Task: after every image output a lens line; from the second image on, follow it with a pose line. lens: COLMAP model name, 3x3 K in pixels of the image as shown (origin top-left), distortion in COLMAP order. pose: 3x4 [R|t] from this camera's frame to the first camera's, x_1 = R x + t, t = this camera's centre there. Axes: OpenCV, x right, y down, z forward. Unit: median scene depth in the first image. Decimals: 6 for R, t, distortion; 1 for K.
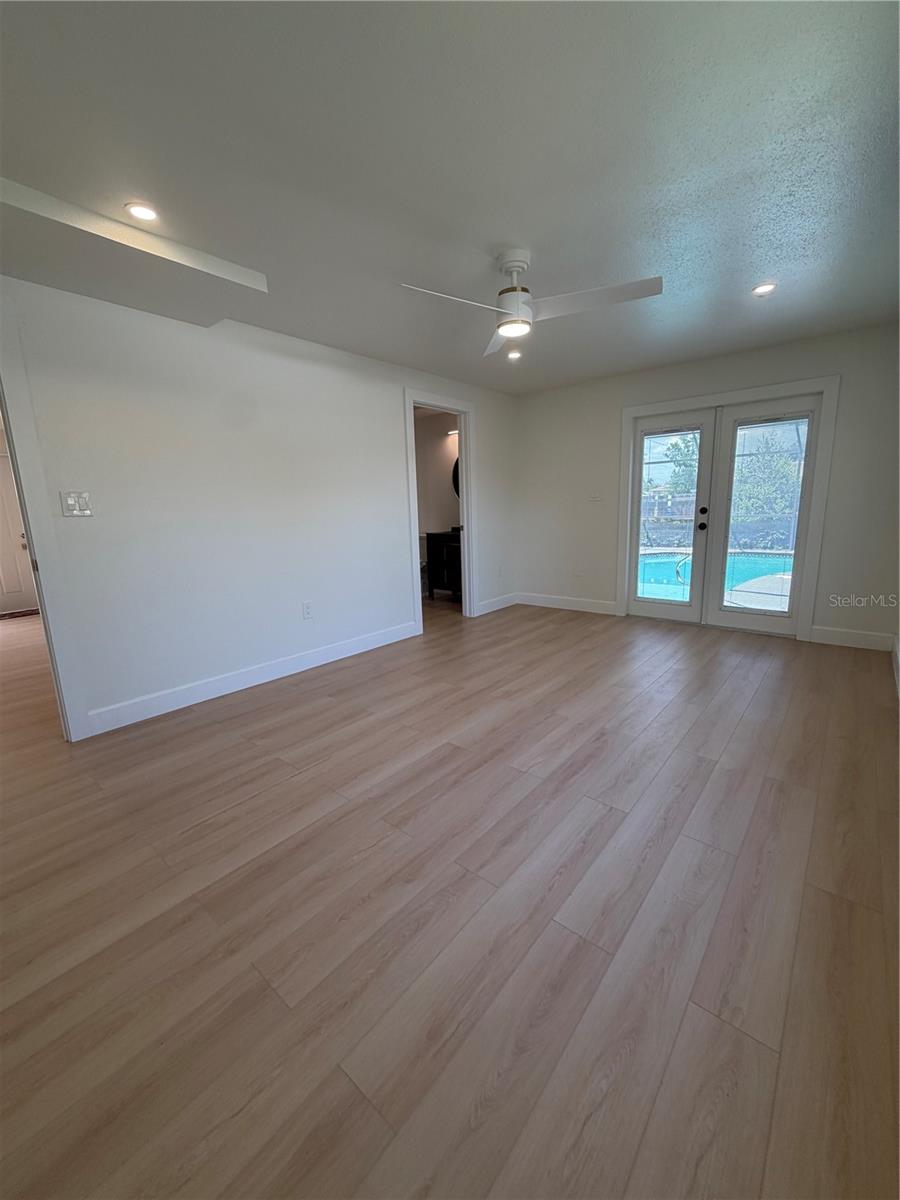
lens RADIAL K [[477.5, 0, 449.2], [0, 477.5, 599.0], [0, 0, 1]] dist [-0.002020, 0.000470]
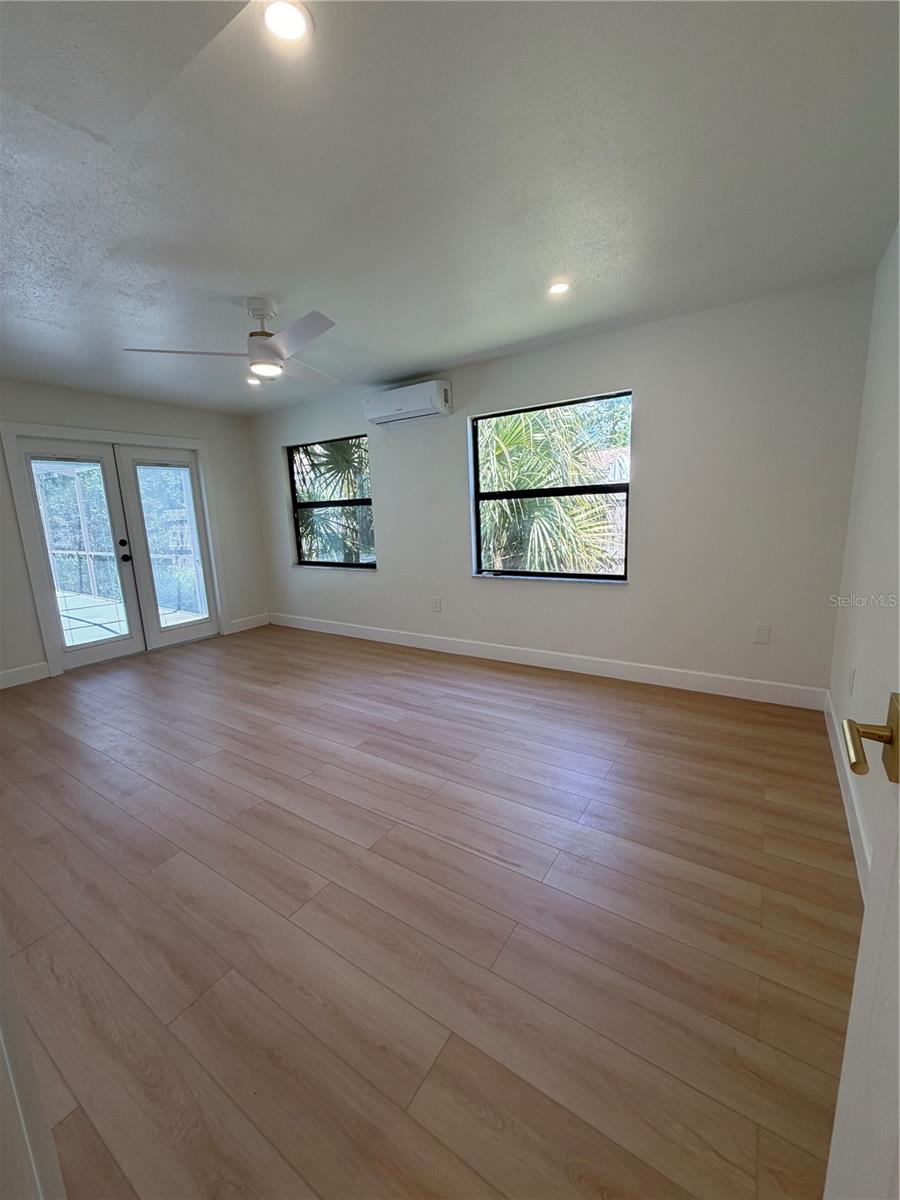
lens RADIAL K [[477.5, 0, 449.2], [0, 477.5, 599.0], [0, 0, 1]] dist [-0.002020, 0.000470]
pose [[-0.114436, -0.146787, 0.982526, -0.729382], [0.231766, 0.957787, 0.170085, -0.106391], [-0.966017, 0.247180, -0.075585, 0.564354]]
